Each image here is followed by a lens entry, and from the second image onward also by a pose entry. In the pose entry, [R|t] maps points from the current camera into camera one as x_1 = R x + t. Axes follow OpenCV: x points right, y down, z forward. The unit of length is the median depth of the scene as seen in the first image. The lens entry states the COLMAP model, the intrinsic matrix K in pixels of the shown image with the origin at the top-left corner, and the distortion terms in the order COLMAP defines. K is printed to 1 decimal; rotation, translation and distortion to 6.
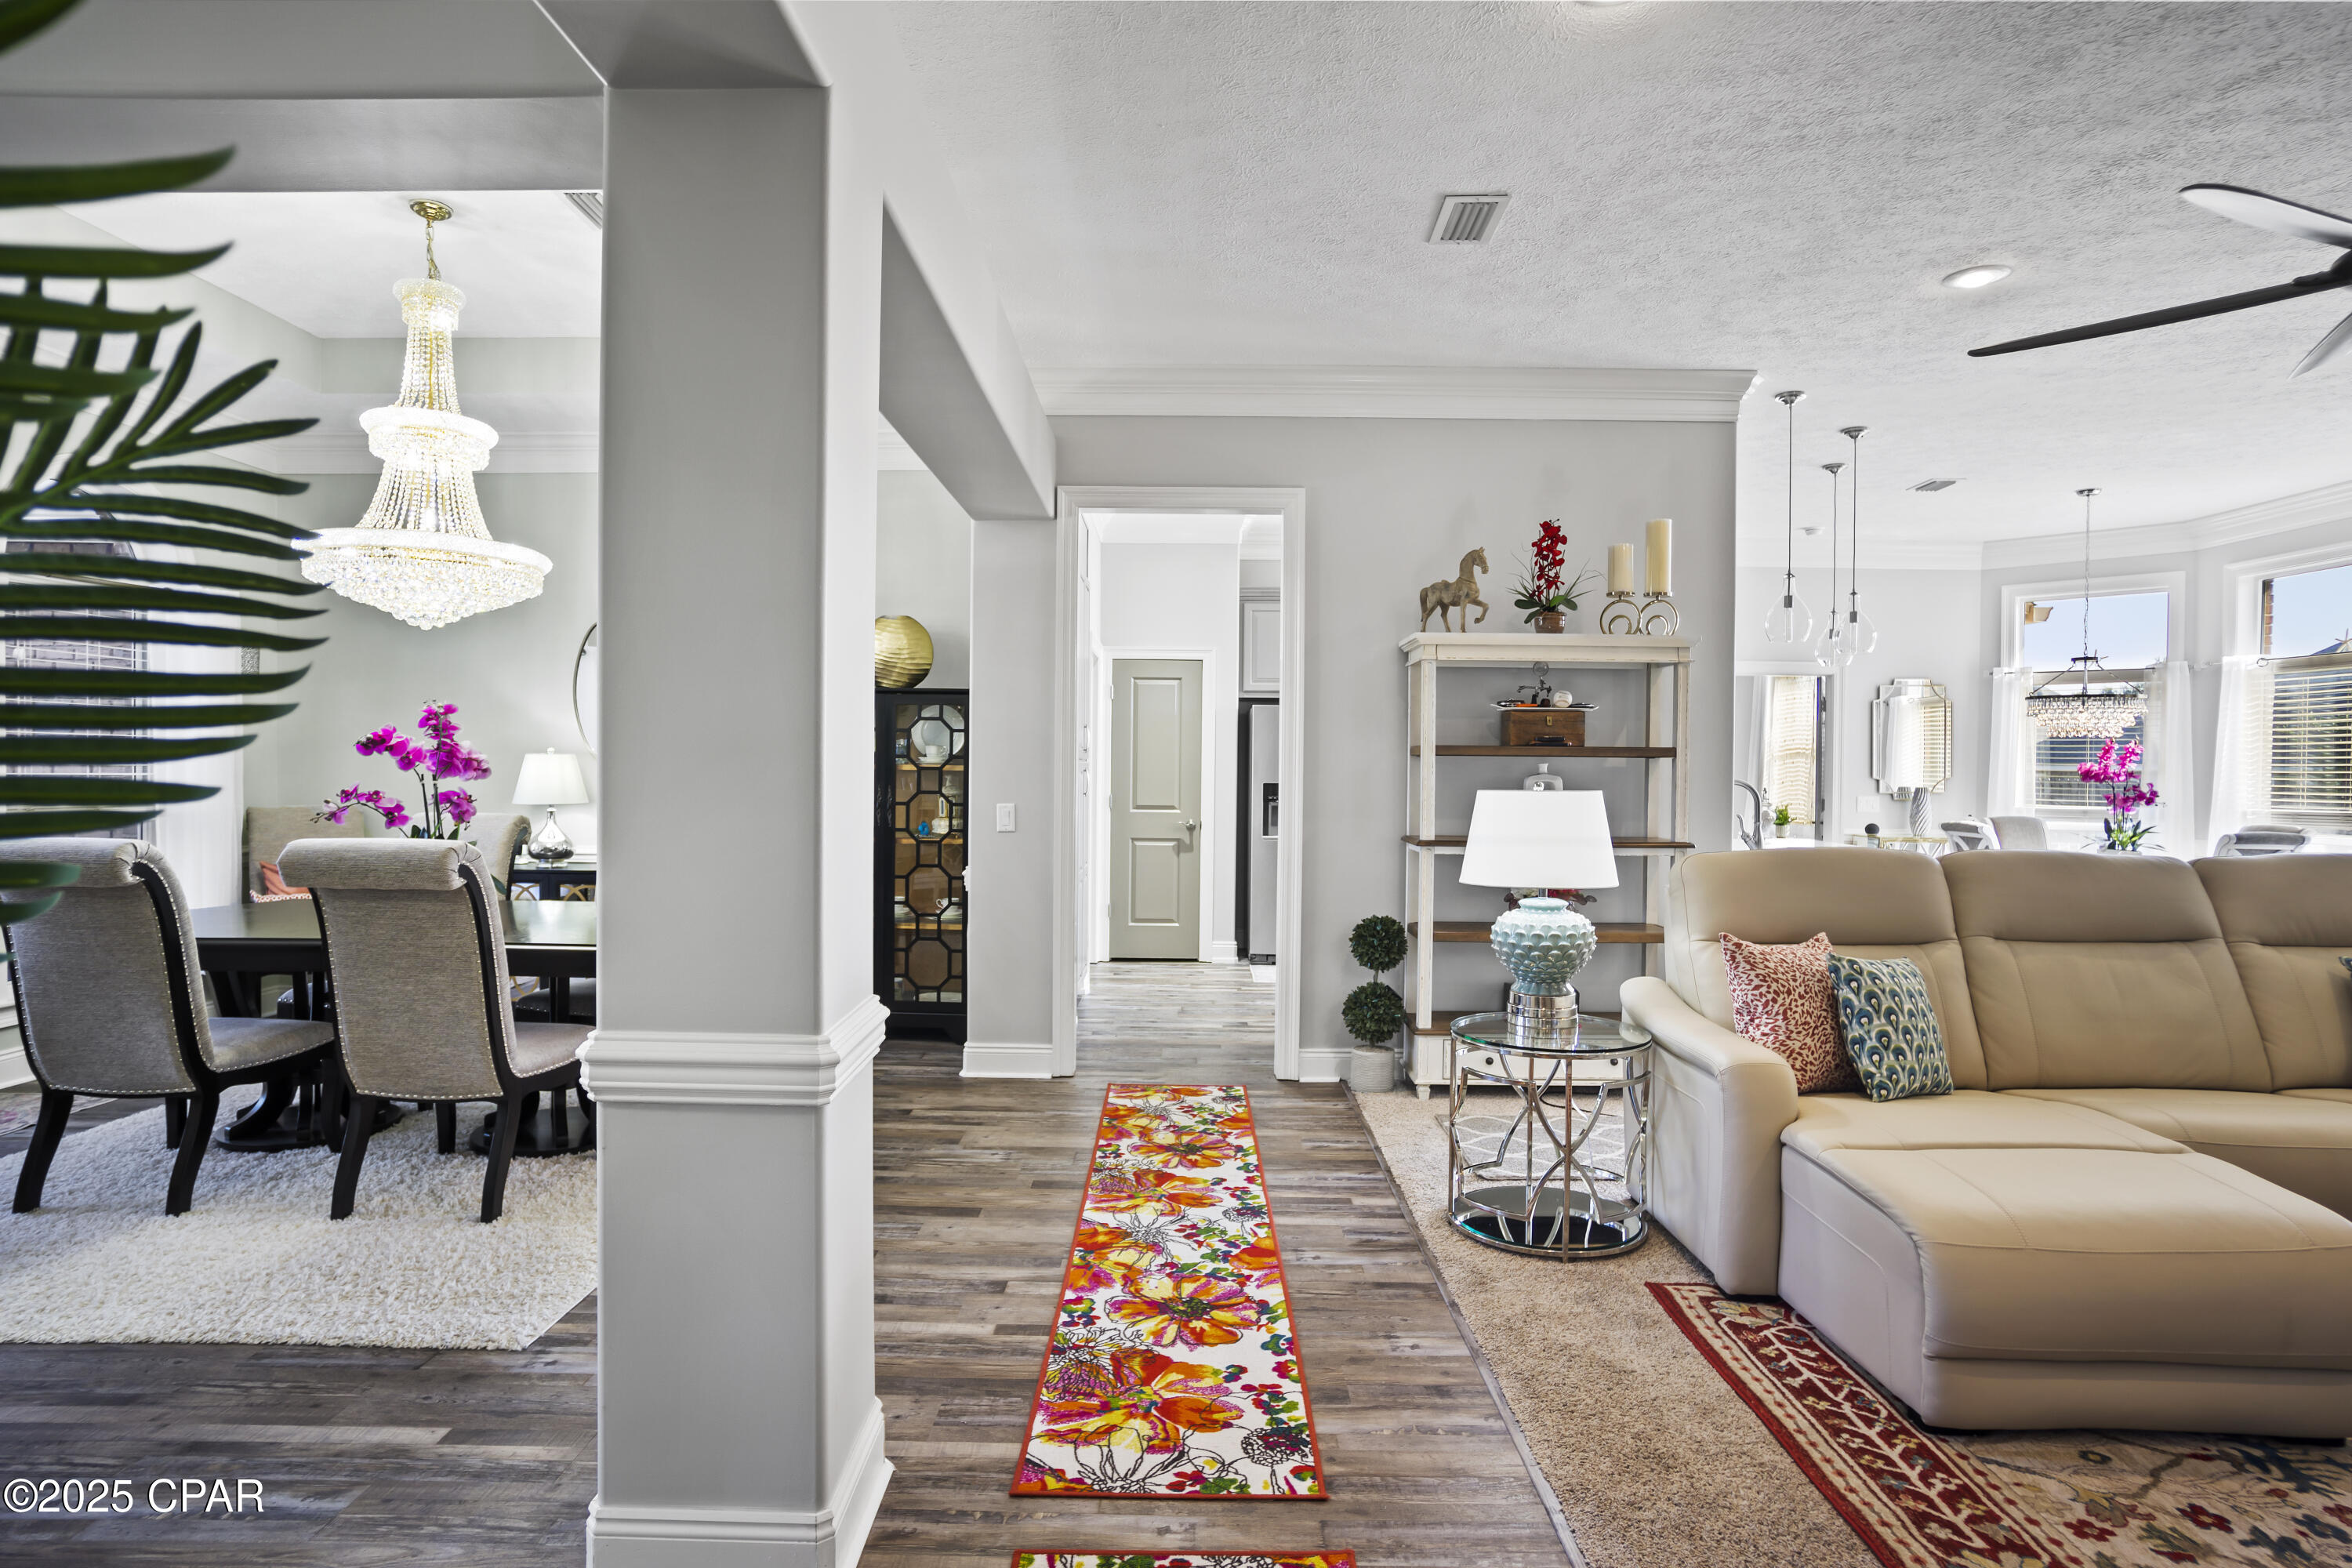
lens RADIAL K [[1266.2, 0, 1160.0], [0, 1266.2, 790.1], [0, 0, 1]] dist [-0.062707, 0.040385]
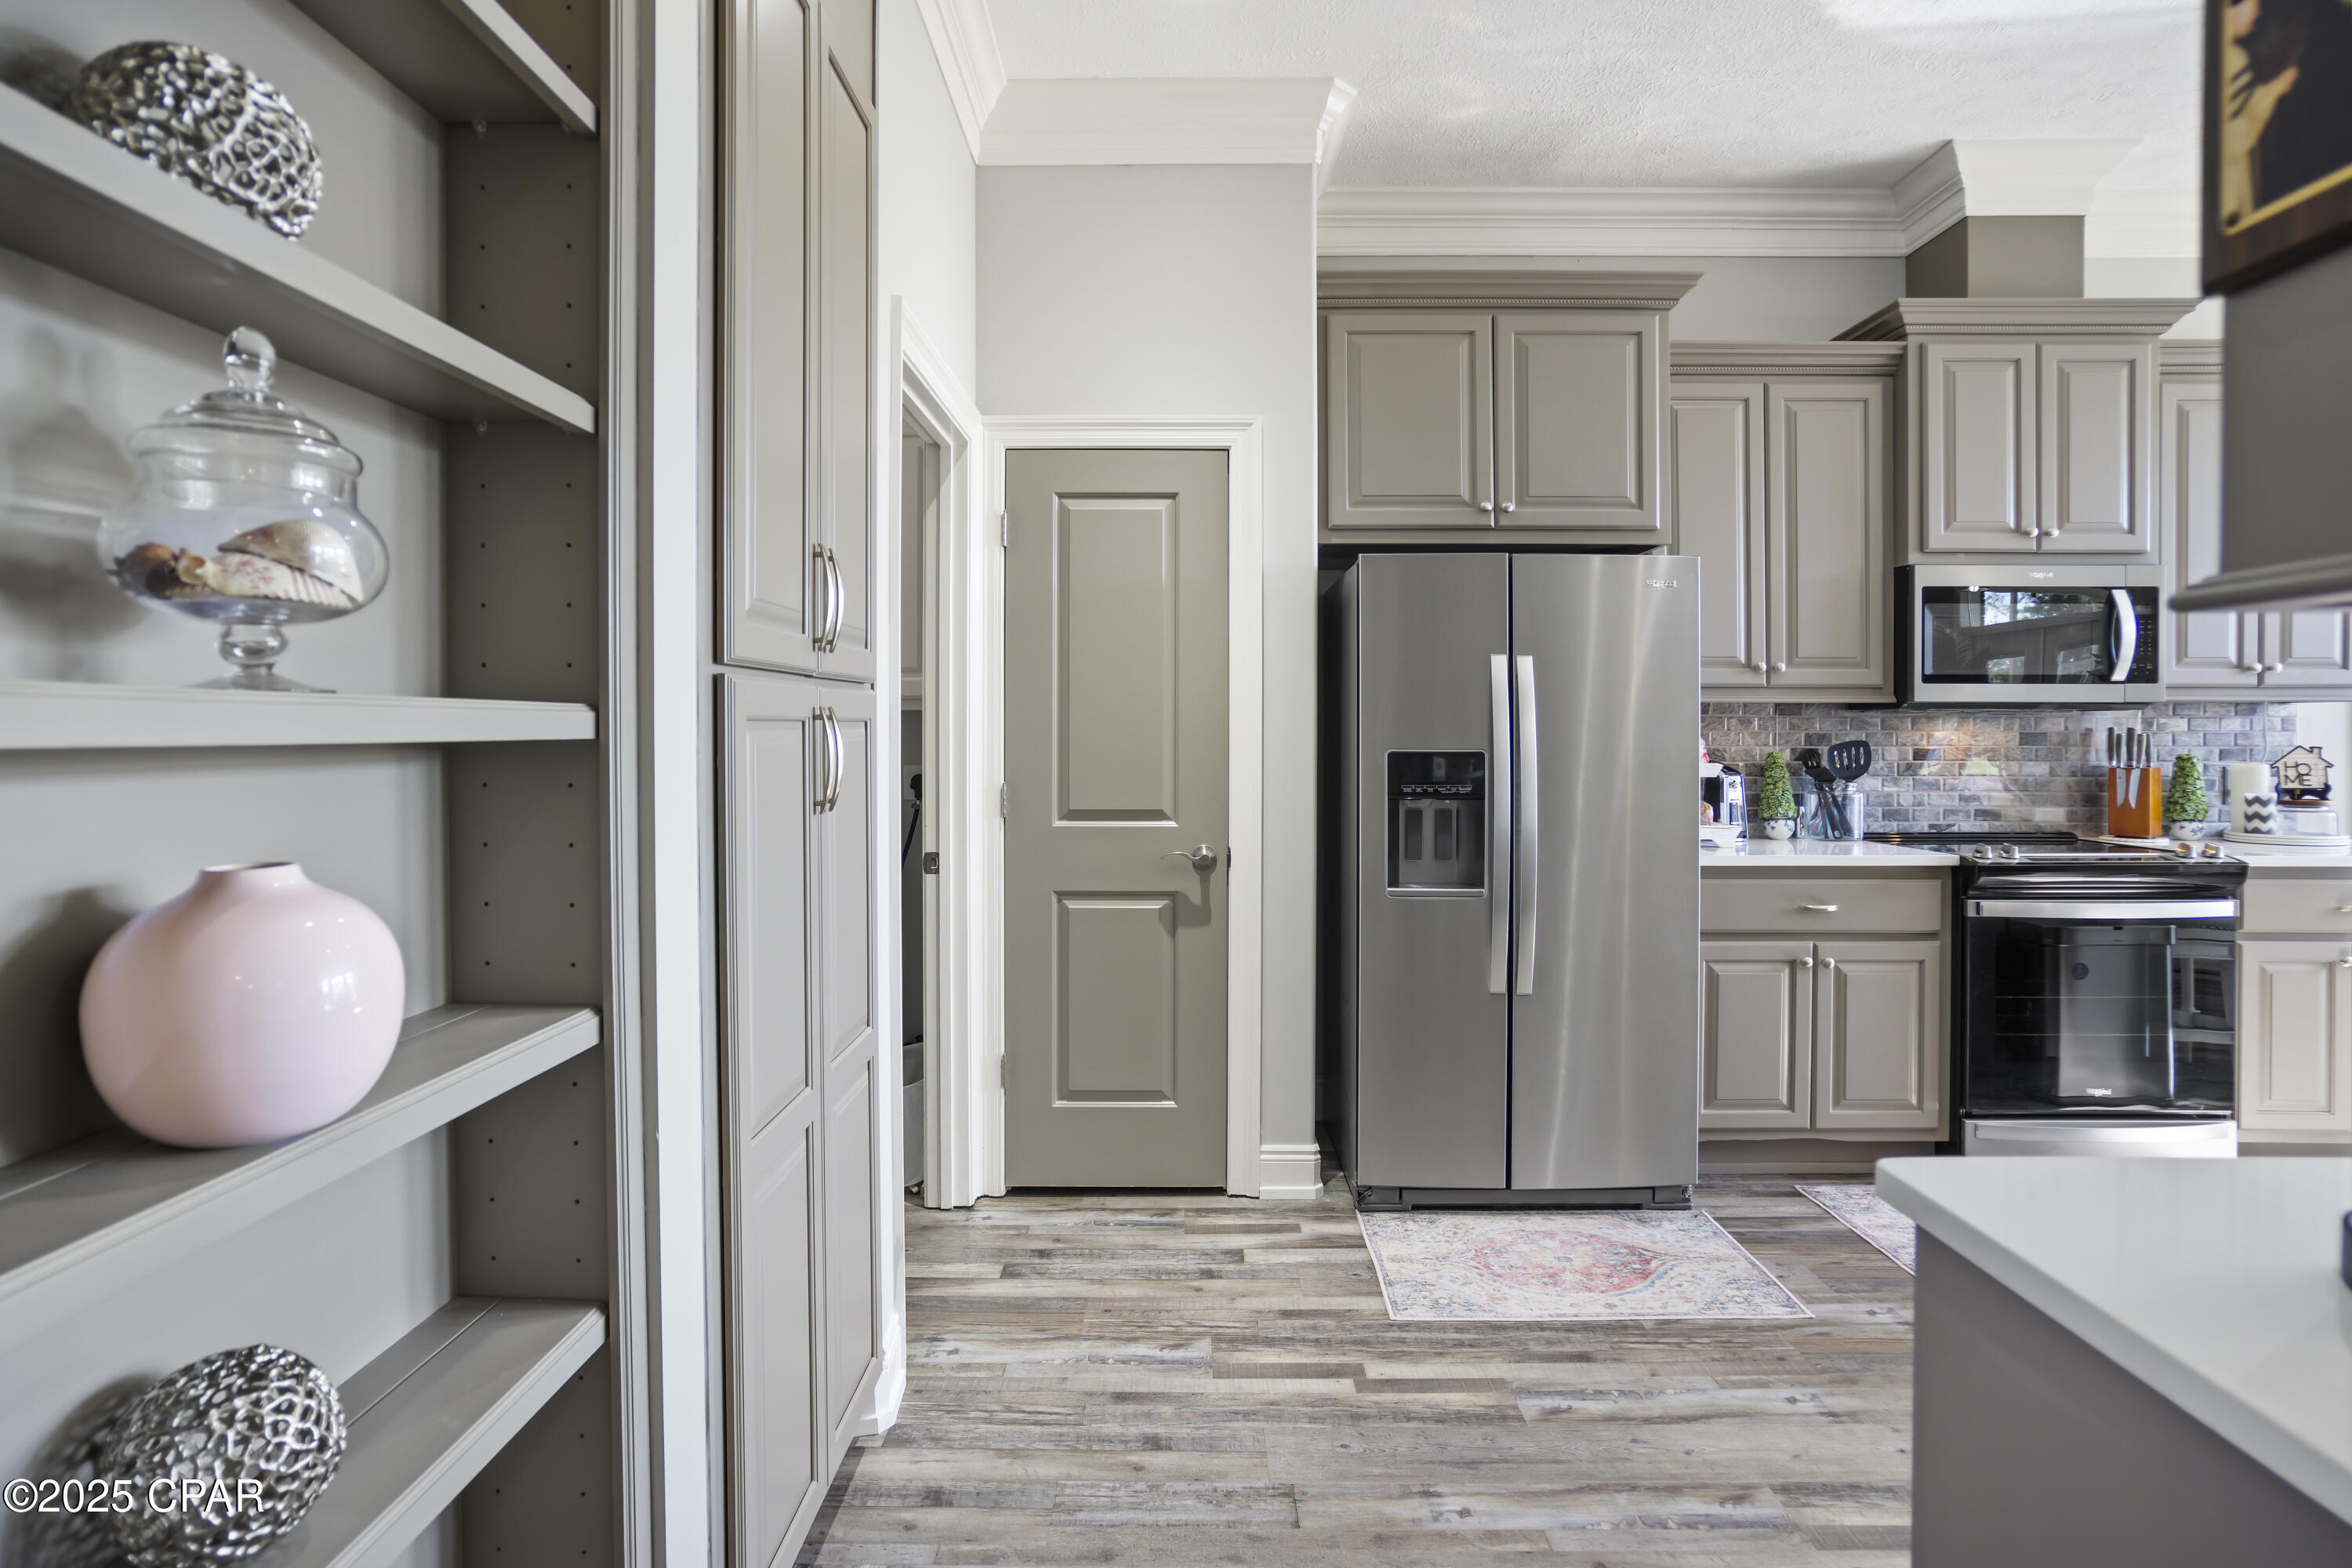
lens RADIAL K [[1274.2, 0, 1161.3], [0, 1274.2, 753.7], [0, 0, 1]] dist [-0.062676, 0.040695]
pose [[0.999047, -0.009475, 0.042608, -0.014643], [0.009596, 0.999951, -0.002628, -0.011137], [-0.042581, 0.003035, 0.999088, 1.517225]]
